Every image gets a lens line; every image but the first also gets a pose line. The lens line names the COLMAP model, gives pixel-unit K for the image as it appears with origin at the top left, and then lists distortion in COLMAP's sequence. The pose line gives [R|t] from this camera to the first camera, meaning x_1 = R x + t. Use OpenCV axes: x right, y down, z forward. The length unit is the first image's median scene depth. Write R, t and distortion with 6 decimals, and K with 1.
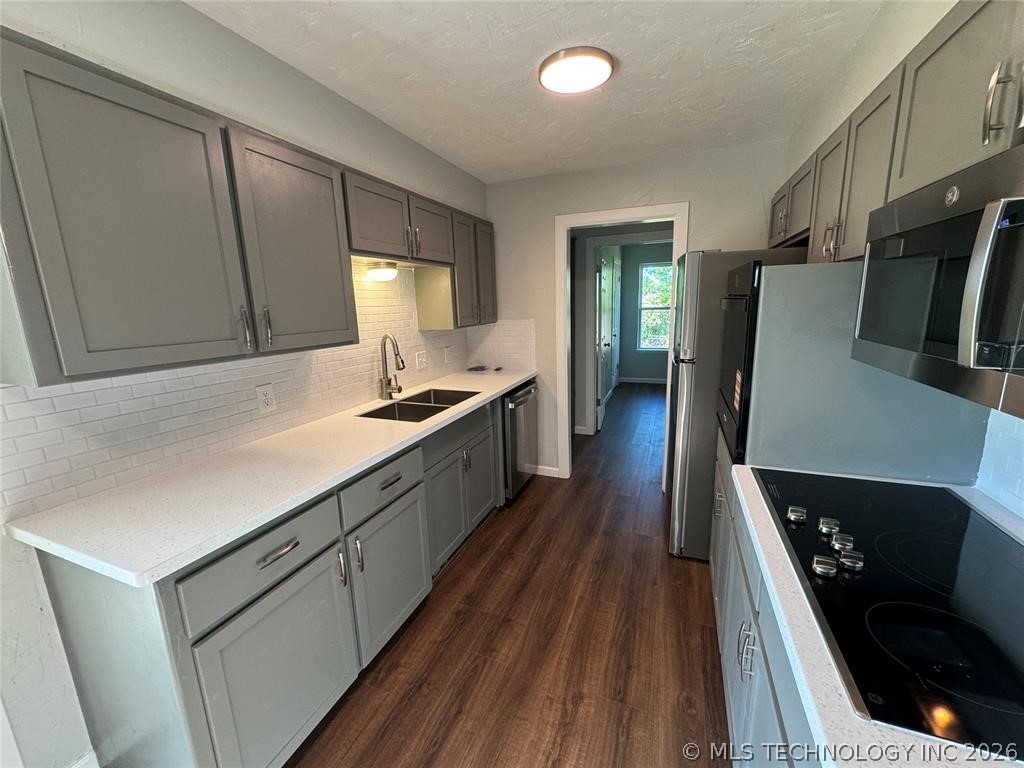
lens RADIAL K [[406.6, 0, 512.4], [0, 406.6, 384.1], [0, 0, 1]] dist [-0.000503, -0.000057]
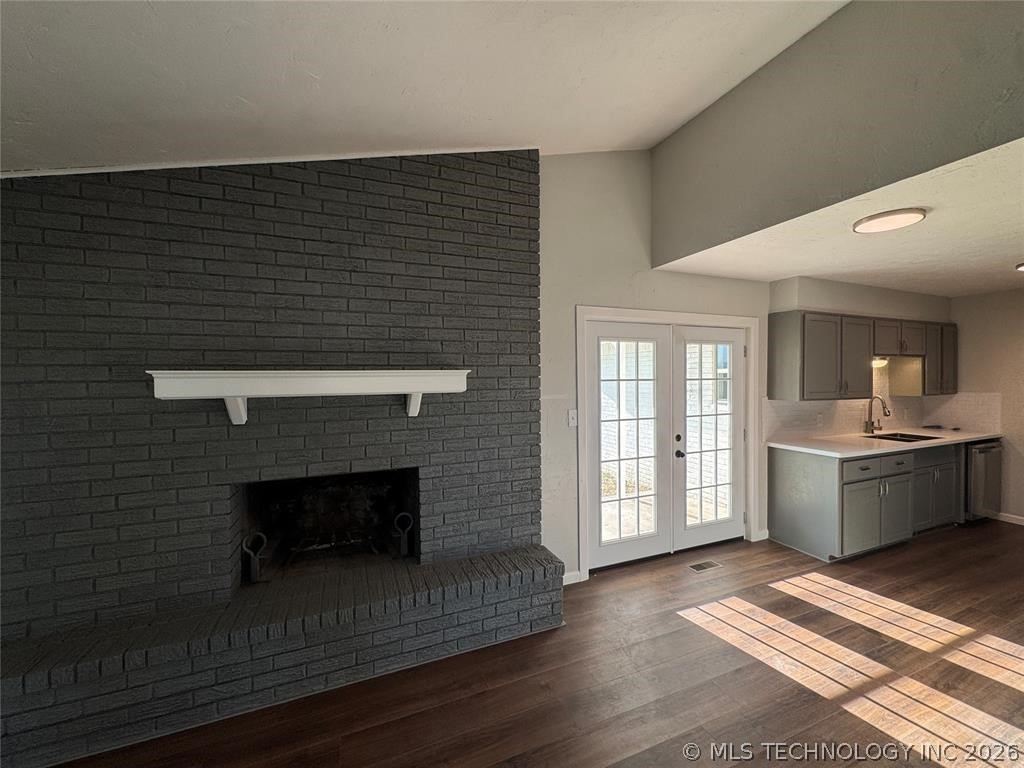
lens RADIAL K [[406.6, 0, 514.3], [0, 406.6, 383.2], [0, 0, 1]] dist [-0.000503, -0.000057]
pose [[0.698711, 0.036737, -0.714460, -0.187559], [-0.153820, 0.983038, -0.099882, 0.319731], [0.698671, 0.179686, 0.692511, -1.769954]]
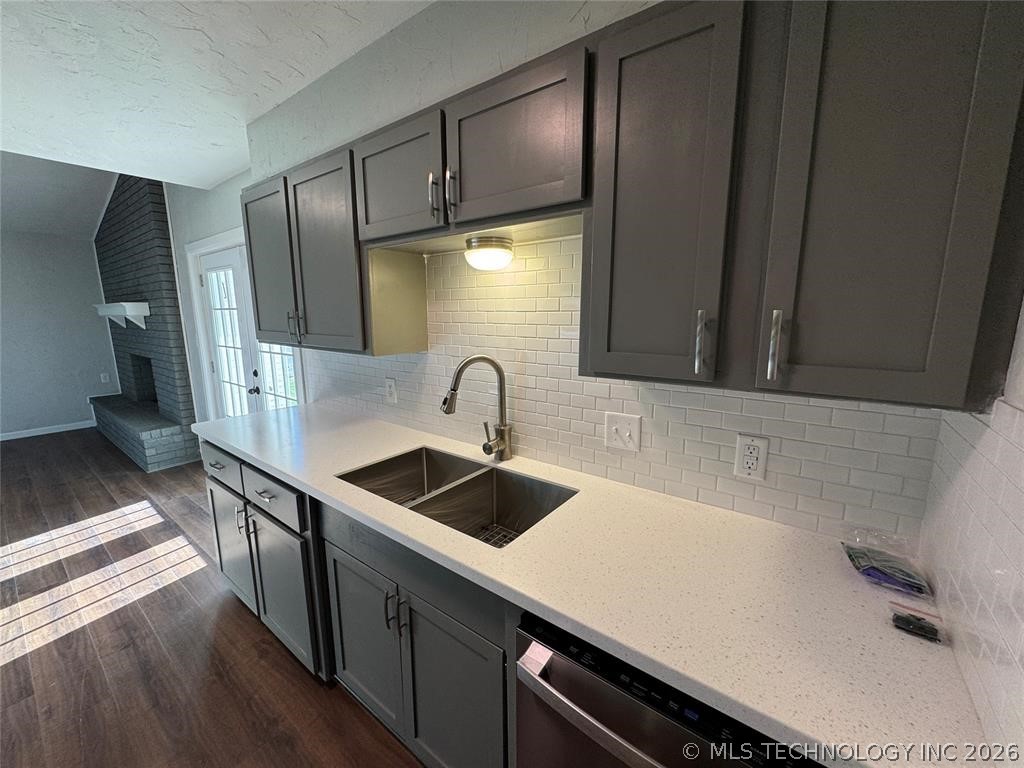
lens RADIAL K [[406.6, 0, 510.7], [0, 406.6, 383.1], [0, 0, 1]] dist [-0.000503, -0.000057]
pose [[-0.264142, 0.200107, -0.943497, 0.362352], [-0.175448, 0.951950, 0.251018, -0.322721], [0.948392, 0.231839, -0.216341, 1.544001]]
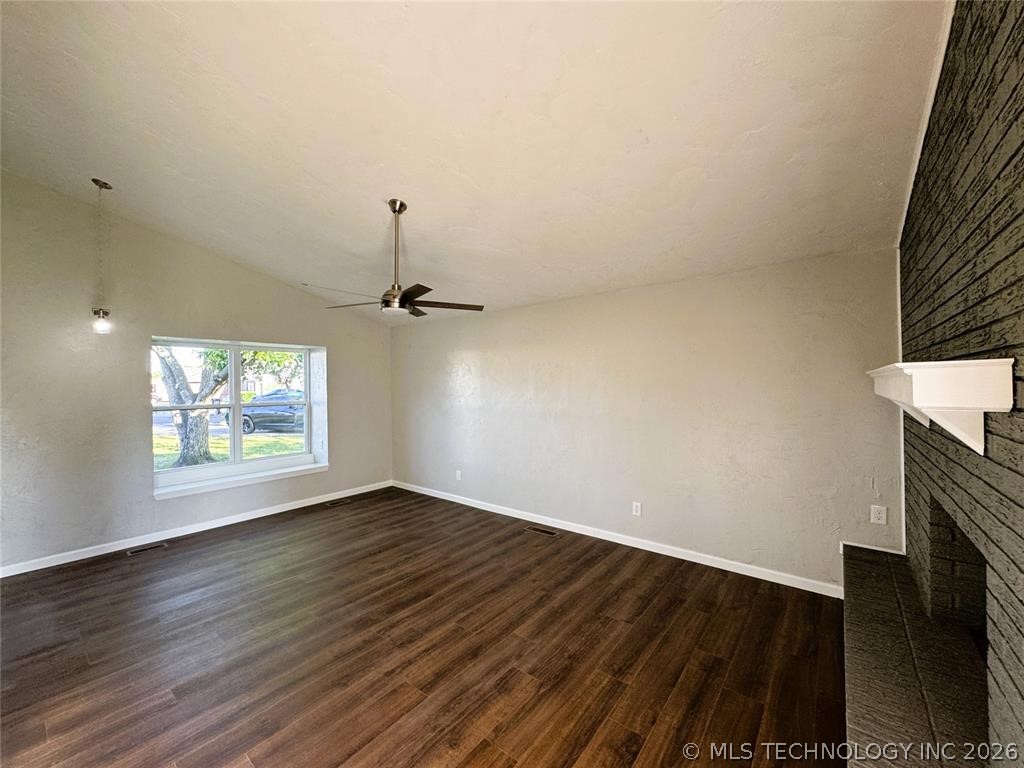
lens RADIAL K [[406.6, 0, 513.1], [0, 406.6, 383.2], [0, 0, 1]] dist [-0.000503, -0.000057]
pose [[-0.958096, 0.045707, 0.282777, -0.825394], [0.098668, 0.979434, 0.175993, 0.040813], [-0.268917, 0.196519, -0.942902, -0.248459]]
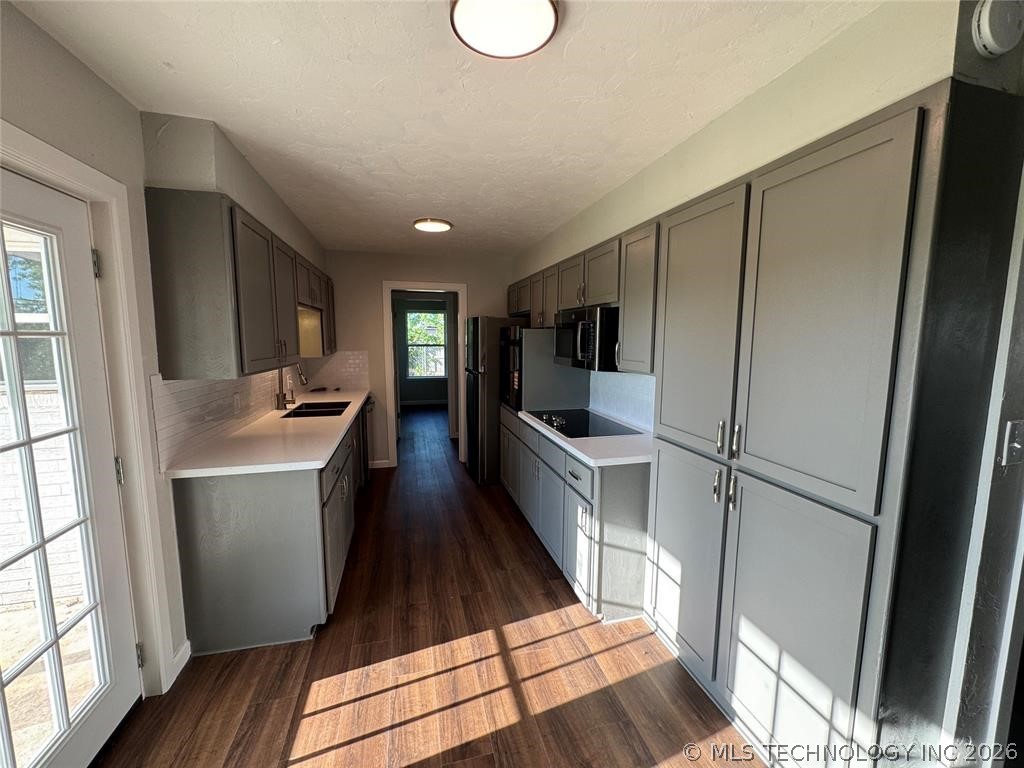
lens RADIAL K [[406.6, 0, 507.4], [0, 406.6, 383.5], [0, 0, 1]] dist [-0.000503, -0.000057]
pose [[0.807290, -0.036004, 0.589056, -0.671571], [0.088713, 0.994199, -0.060813, 0.133790], [-0.583449, 0.101351, 0.805801, -0.657612]]
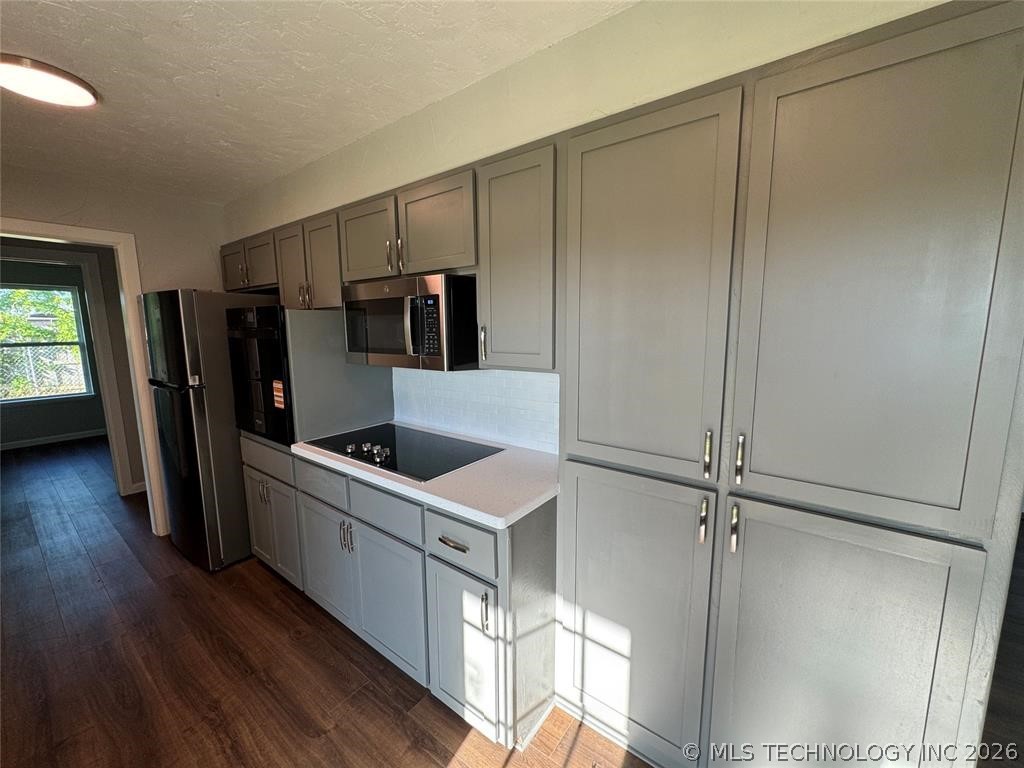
lens RADIAL K [[406.6, 0, 506.9], [0, 406.6, 385.0], [0, 0, 1]] dist [-0.000503, -0.000057]
pose [[0.268623, -0.108135, 0.957157, -0.458519], [0.188814, 0.980313, 0.057761, 0.039860], [-0.944559, 0.165209, 0.283752, -0.119549]]
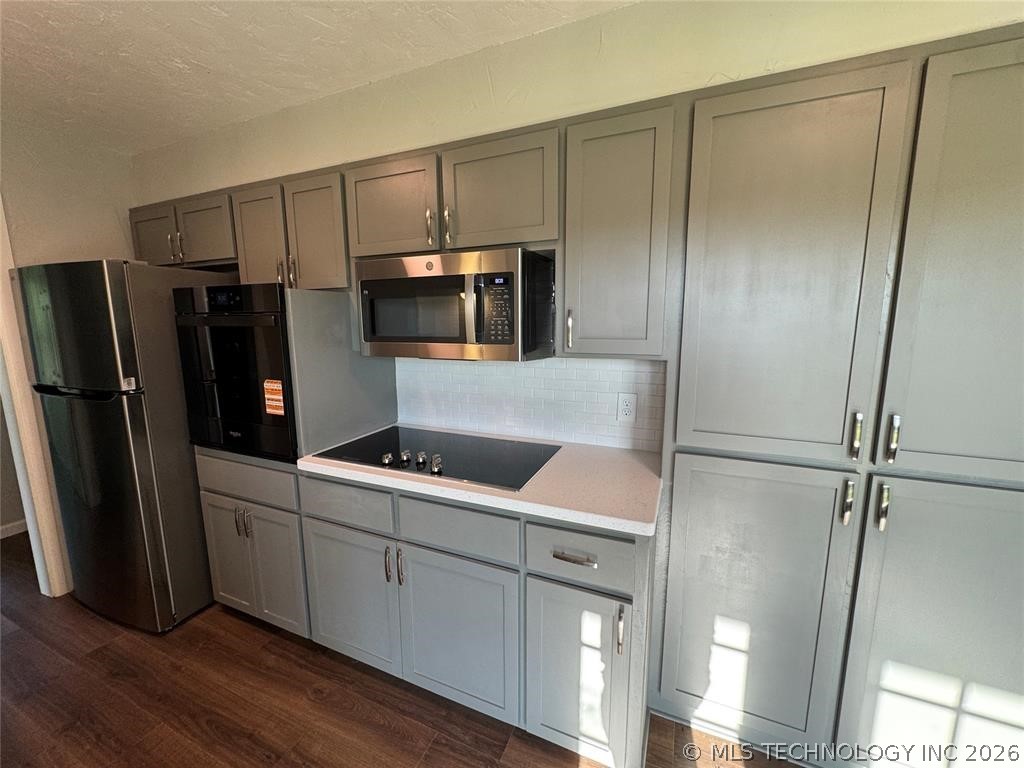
lens RADIAL K [[406.6, 0, 506.5], [0, 406.6, 386.0], [0, 0, 1]] dist [-0.000503, -0.000057]
pose [[0.033247, -0.125050, 0.991593, -0.411830], [0.201194, 0.972669, 0.115918, -0.013339], [-0.978987, 0.195649, 0.057497, 0.248275]]
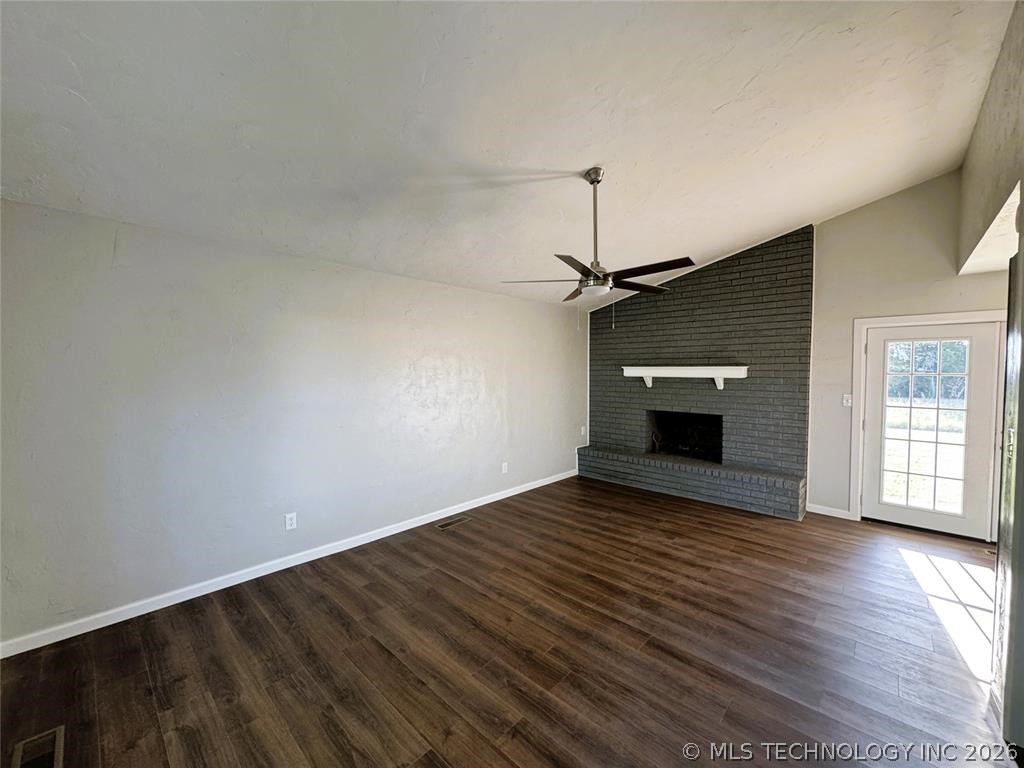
lens RADIAL K [[406.6, 0, 510.3], [0, 406.6, 382.1], [0, 0, 1]] dist [-0.000503, -0.000057]
pose [[-0.360144, 0.060484, -0.930934, 1.616792], [-0.175134, 0.975770, 0.131150, 0.187664], [0.916310, 0.210271, -0.340825, -1.419976]]
